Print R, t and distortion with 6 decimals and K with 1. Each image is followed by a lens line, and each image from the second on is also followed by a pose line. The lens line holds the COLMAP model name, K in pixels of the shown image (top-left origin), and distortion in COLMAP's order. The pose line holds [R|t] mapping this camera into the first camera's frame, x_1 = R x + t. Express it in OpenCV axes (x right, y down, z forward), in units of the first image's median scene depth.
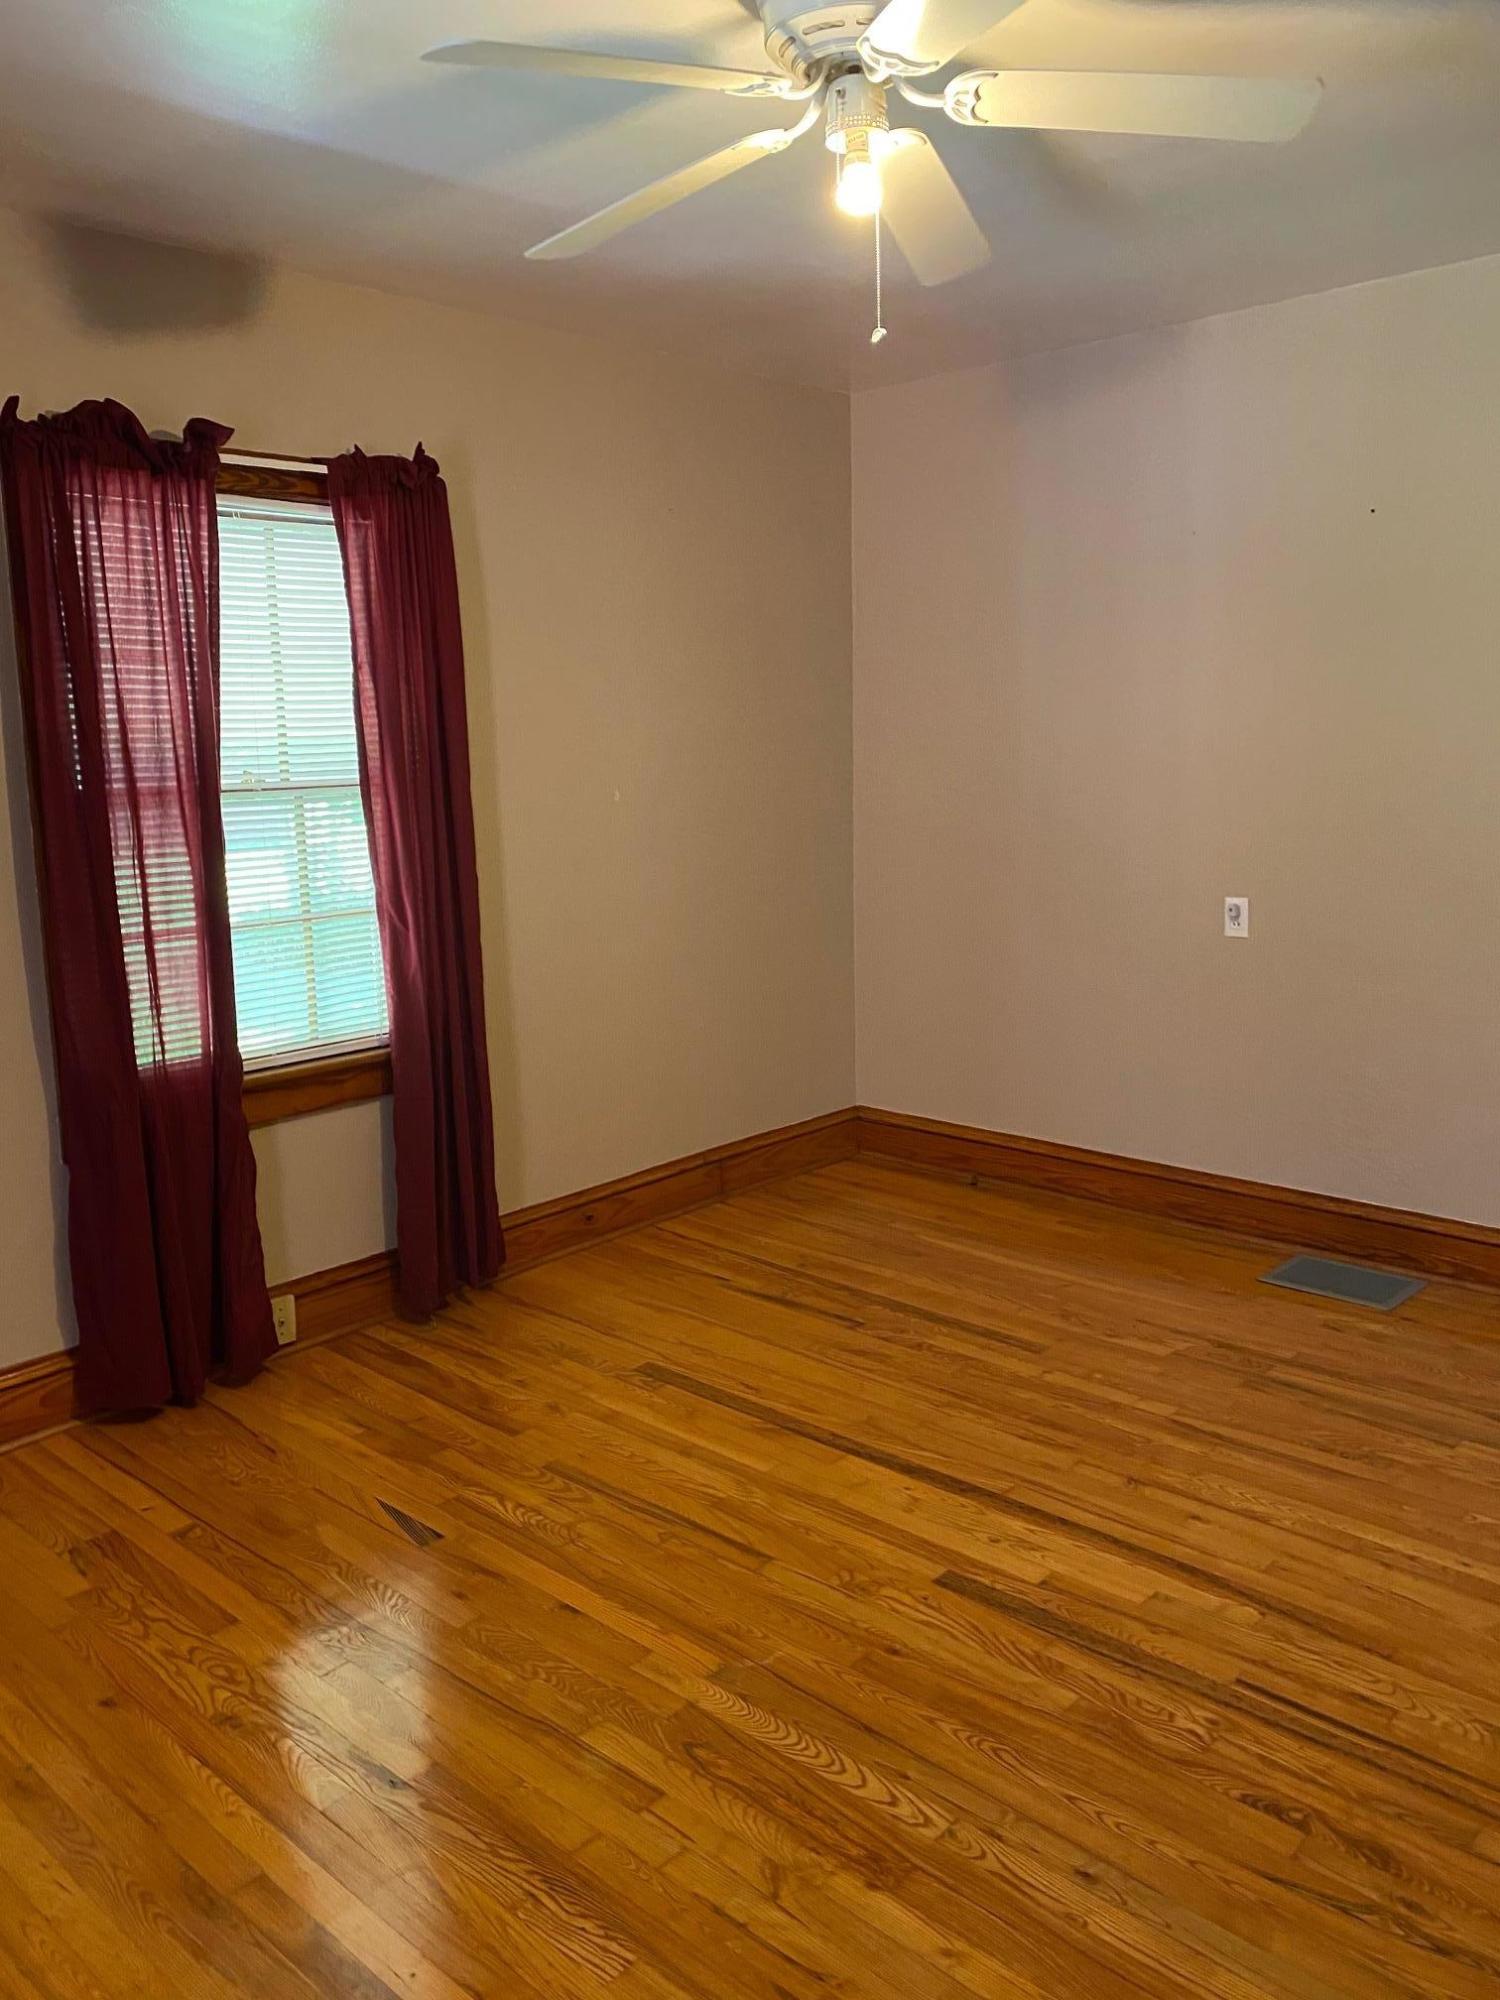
lens RADIAL K [[1534.9, 0, 750.0], [0, 1534.9, 1000.0], [0, 0, 1]] dist [0.018895, 0.008934]
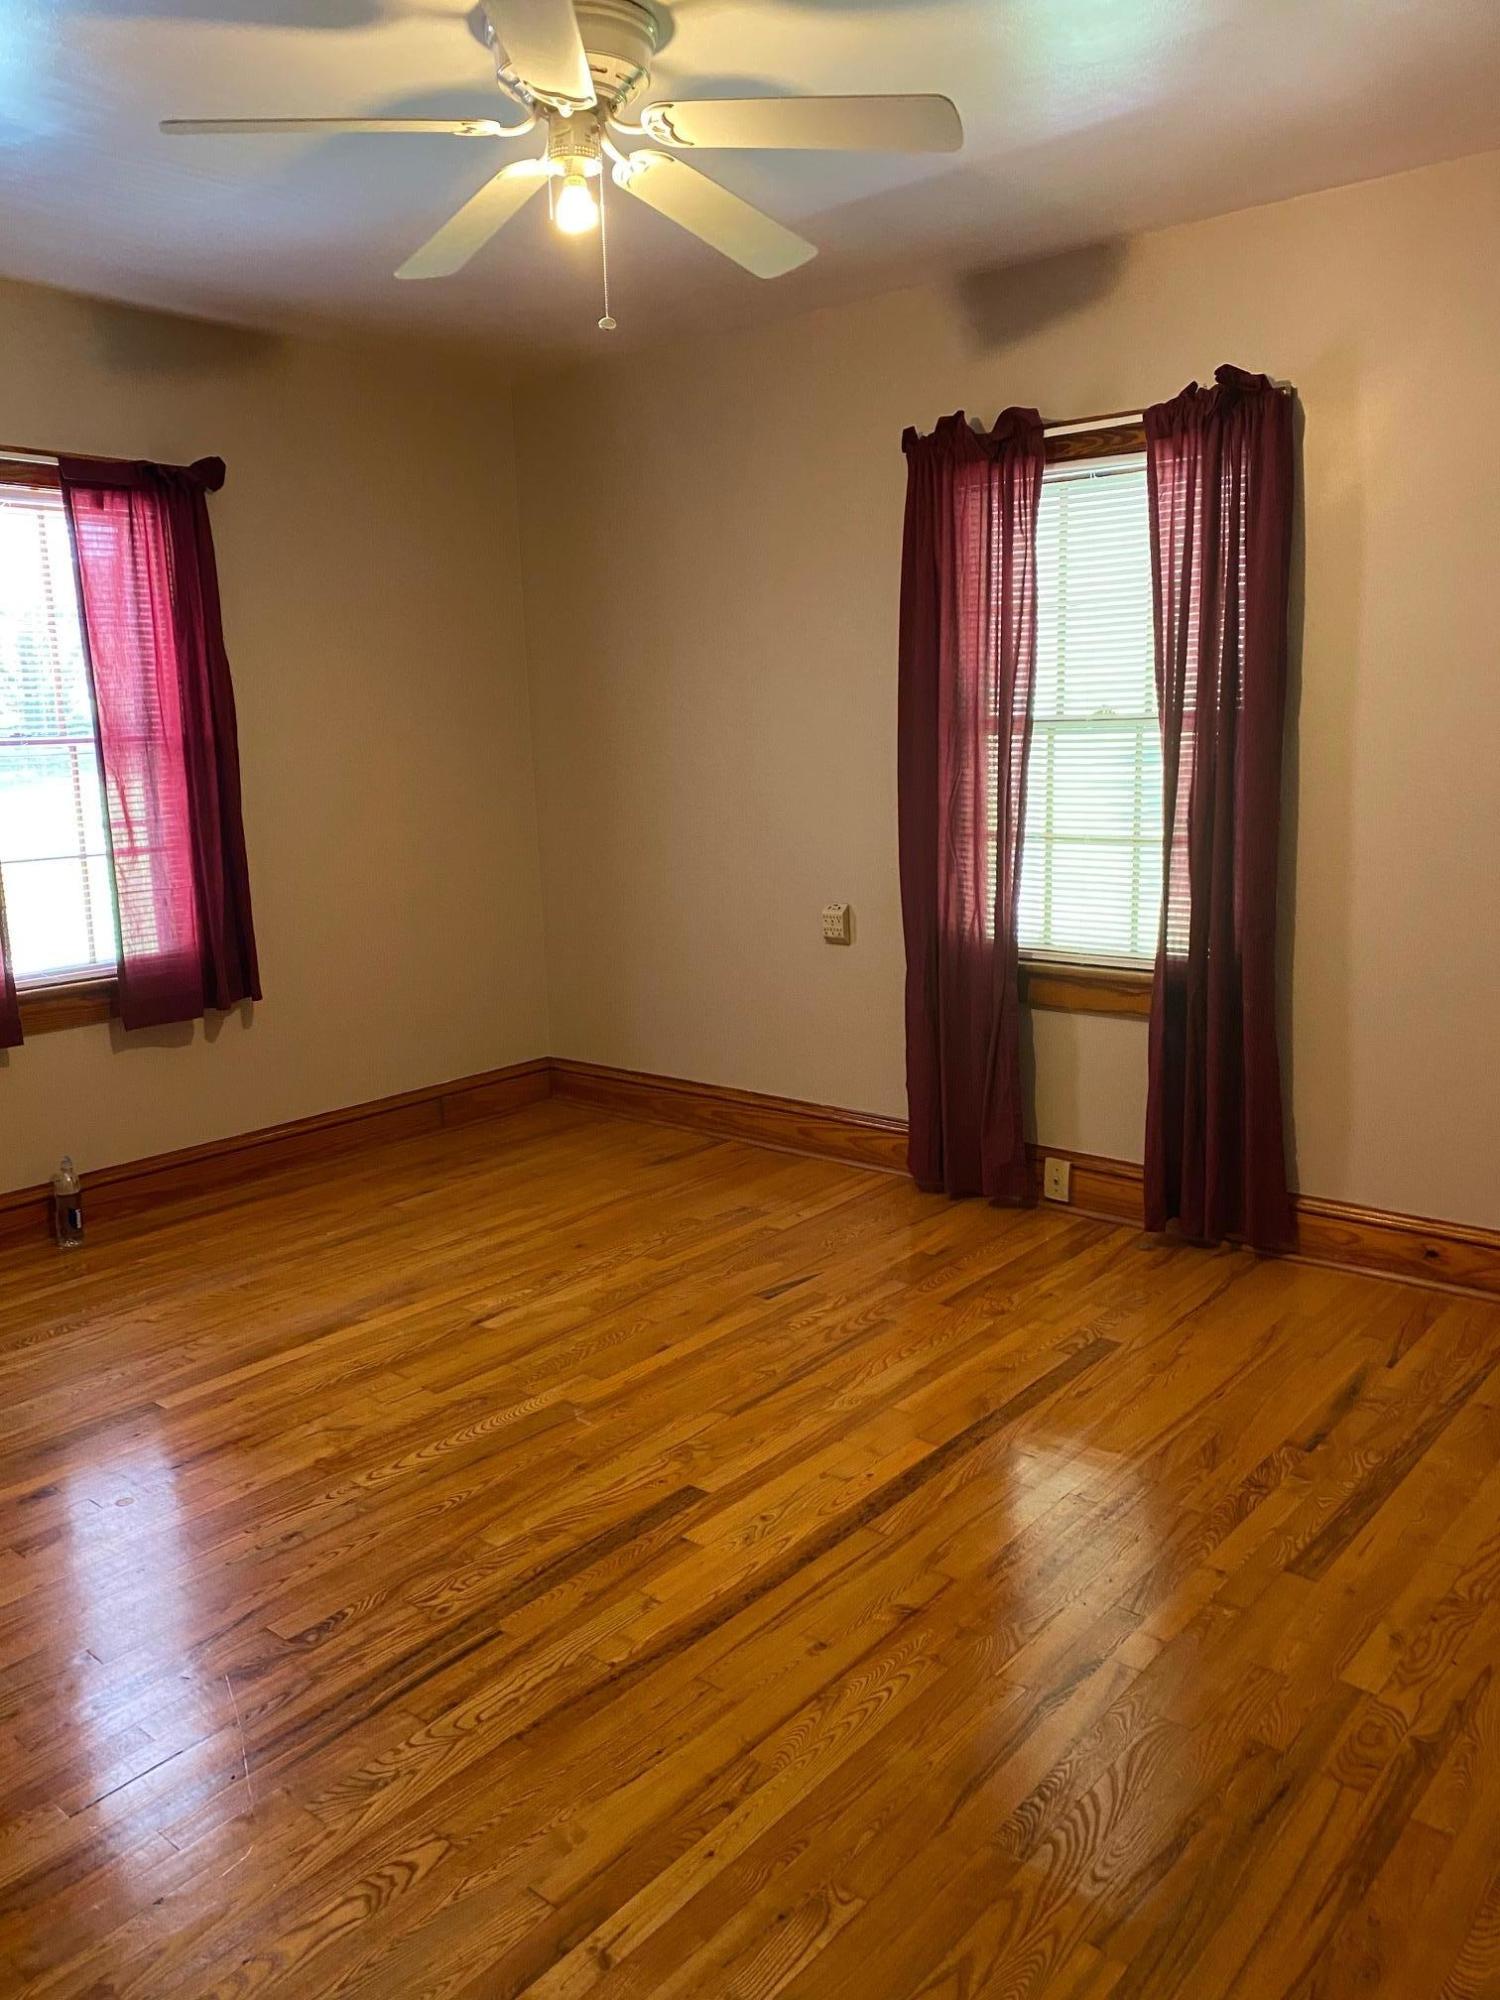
lens RADIAL K [[1532.0, 0, 750.0], [0, 1532.0, 1000.0], [0, 0, 1]] dist [0.073244, -0.078880]
pose [[0.056823, 0.212837, -0.975434, 0.930462], [-0.155669, 0.966952, 0.201918, -0.143347], [0.986173, 0.140372, 0.088078, 0.769664]]
